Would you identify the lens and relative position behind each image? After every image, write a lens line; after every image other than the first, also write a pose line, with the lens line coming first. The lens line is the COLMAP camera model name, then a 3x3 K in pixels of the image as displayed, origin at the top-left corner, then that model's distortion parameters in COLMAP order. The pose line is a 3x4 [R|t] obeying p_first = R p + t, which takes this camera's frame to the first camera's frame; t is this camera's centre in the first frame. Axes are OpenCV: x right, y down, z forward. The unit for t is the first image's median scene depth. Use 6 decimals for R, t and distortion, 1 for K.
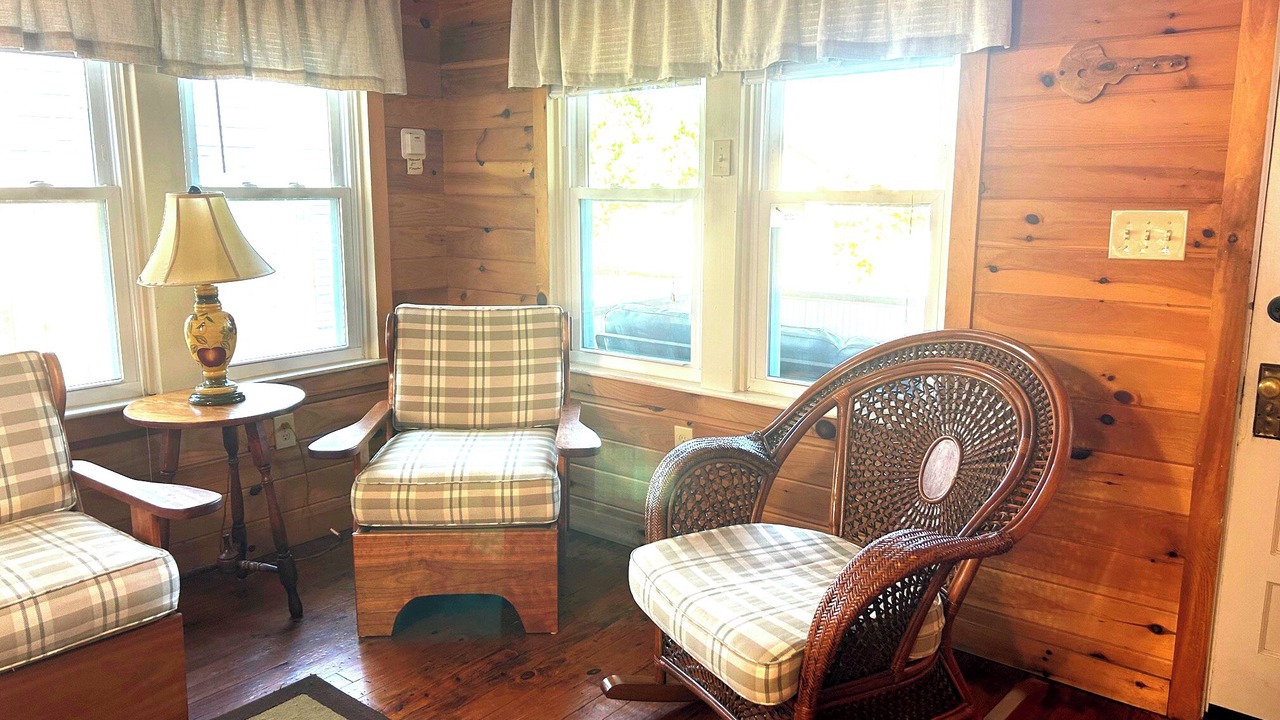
lens RADIAL K [[948.1, 0, 632.8], [0, 948.1, 356.5], [0, 0, 1]] dist [0.010616, -0.009946]
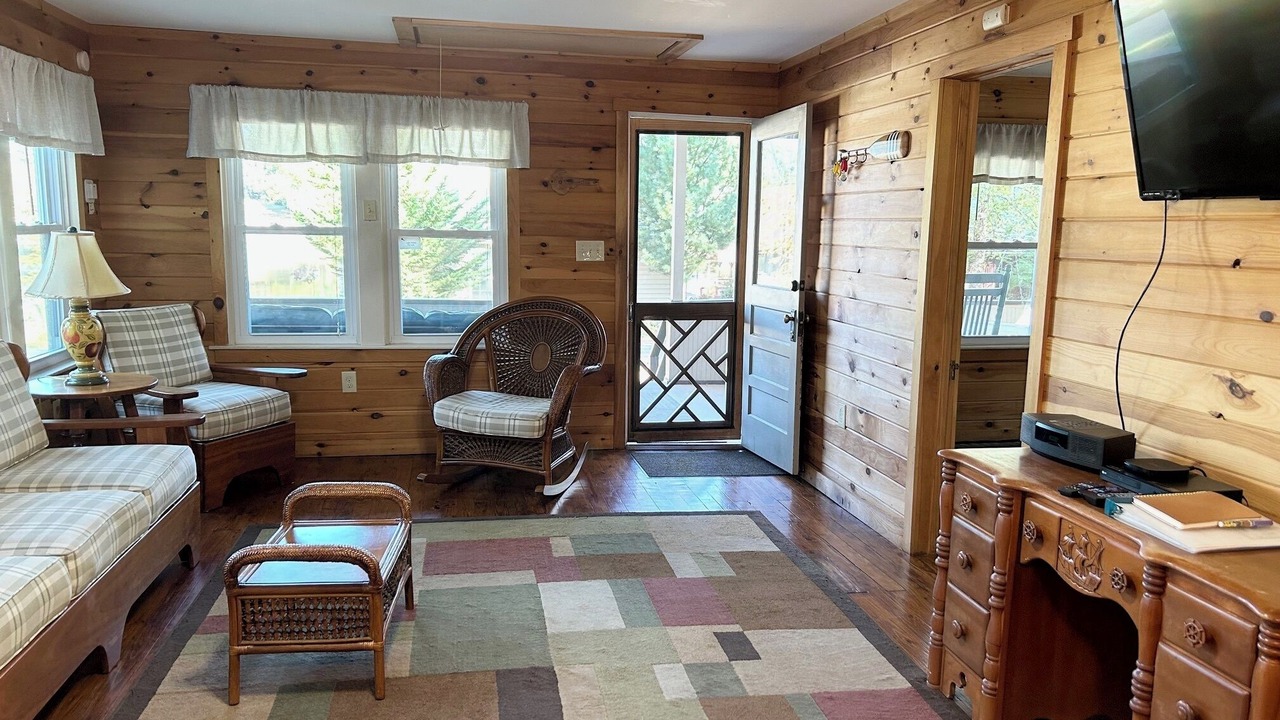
lens RADIAL K [[1002.2, 0, 639.5], [0, 1002.2, 364.4], [0, 0, 1]] dist [0.044349, 0.000454]
pose [[0.687245, -0.109187, 0.718173, -1.014994], [0.111456, 0.992782, 0.044281, 0.049825], [-0.717824, 0.049612, 0.694455, -0.699492]]
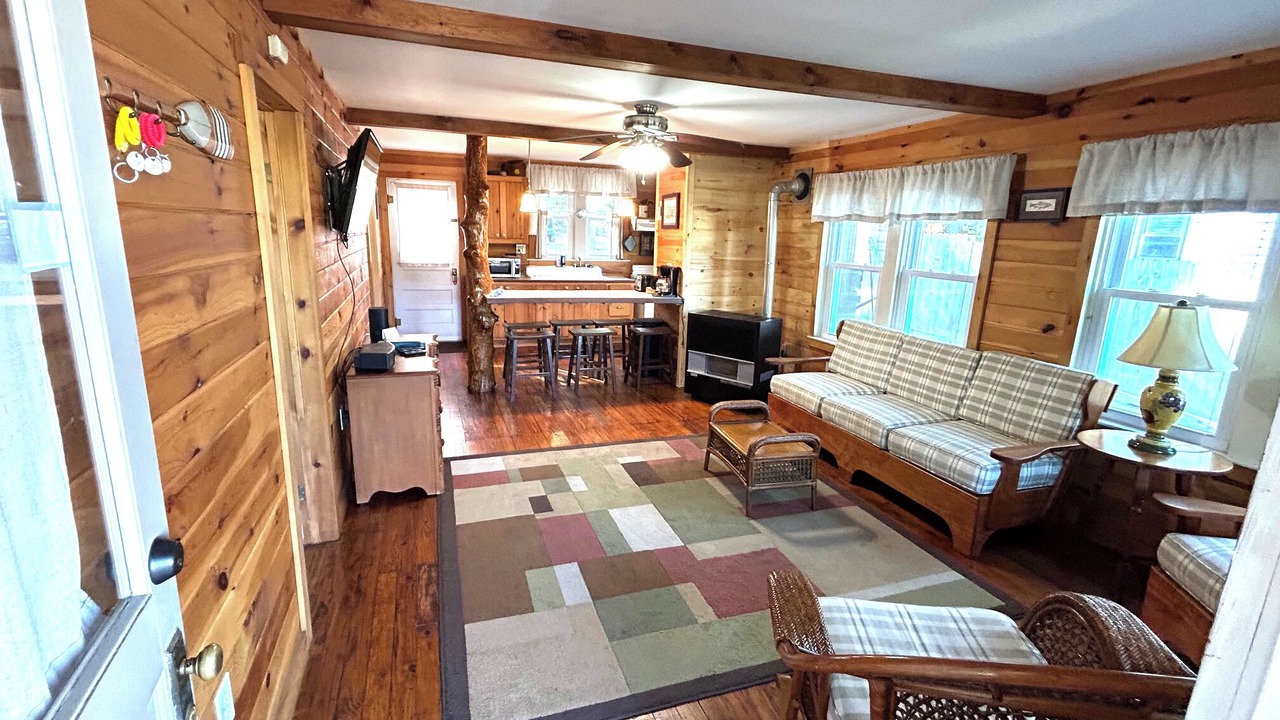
lens RADIAL K [[571.6, 0, 636.3], [0, 571.6, 358.8], [0, 0, 1]] dist [0.000654, 0.000161]
pose [[-0.563765, 0.158777, -0.810530, 0.705750], [-0.177703, 0.935048, 0.306770, -0.205440], [0.806592, 0.316980, -0.498932, 0.738730]]
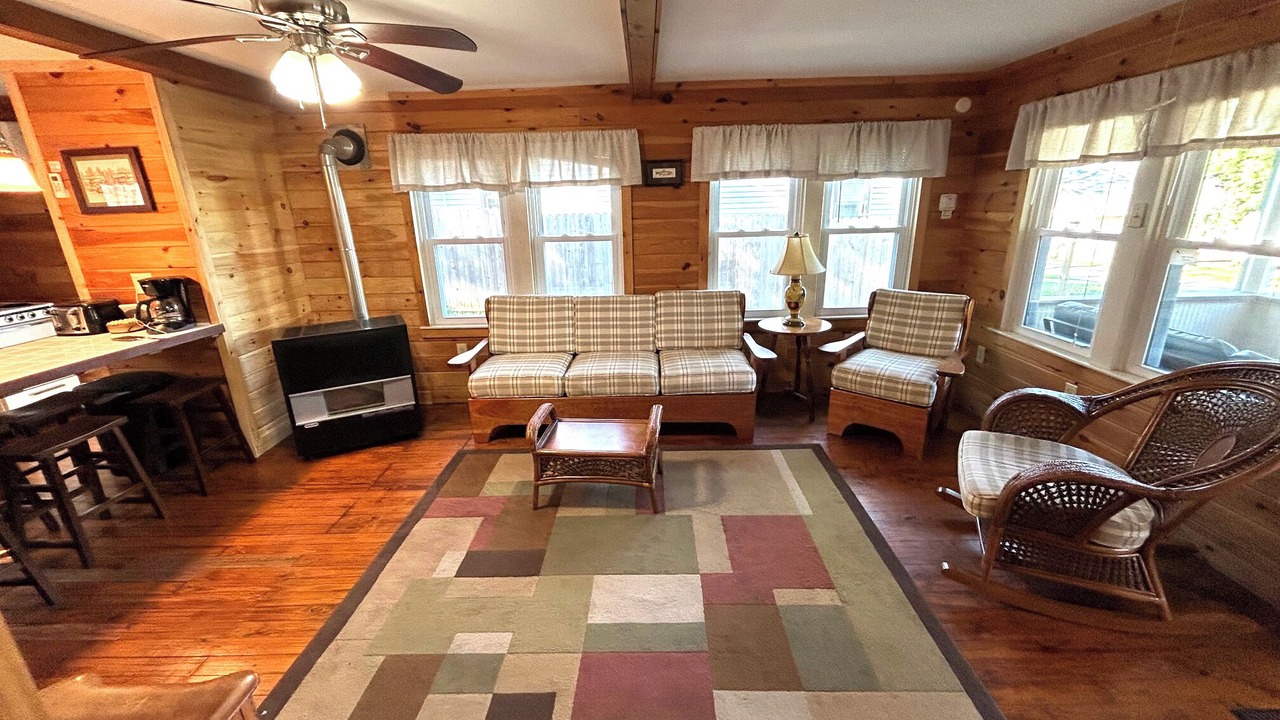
lens RADIAL K [[511.9, 0, 639.5], [0, 511.9, 359.5], [0, 0, 1]] dist [-0.004089, -0.000239]
pose [[0.581770, 0.218614, -0.783423, 0.370596], [-0.115020, 0.975634, 0.186837, -0.053463], [0.805179, -0.018587, 0.592740, -0.129718]]
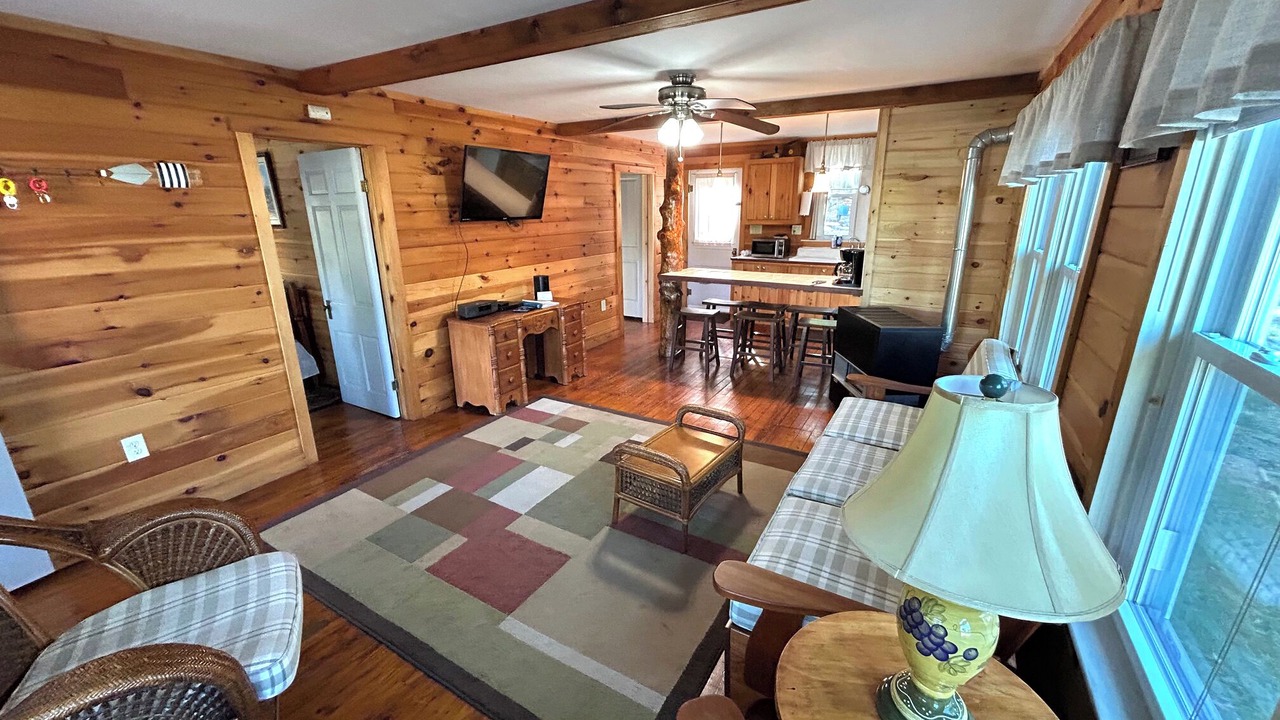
lens RADIAL K [[511.9, 0, 639.3], [0, 511.9, 363.4], [0, 0, 1]] dist [-0.004089, -0.000239]
pose [[-0.993914, 0.035484, -0.104288, -0.246994], [-0.015707, 0.891380, 0.452984, -0.291651], [0.109034, 0.451865, -0.885398, 1.155546]]
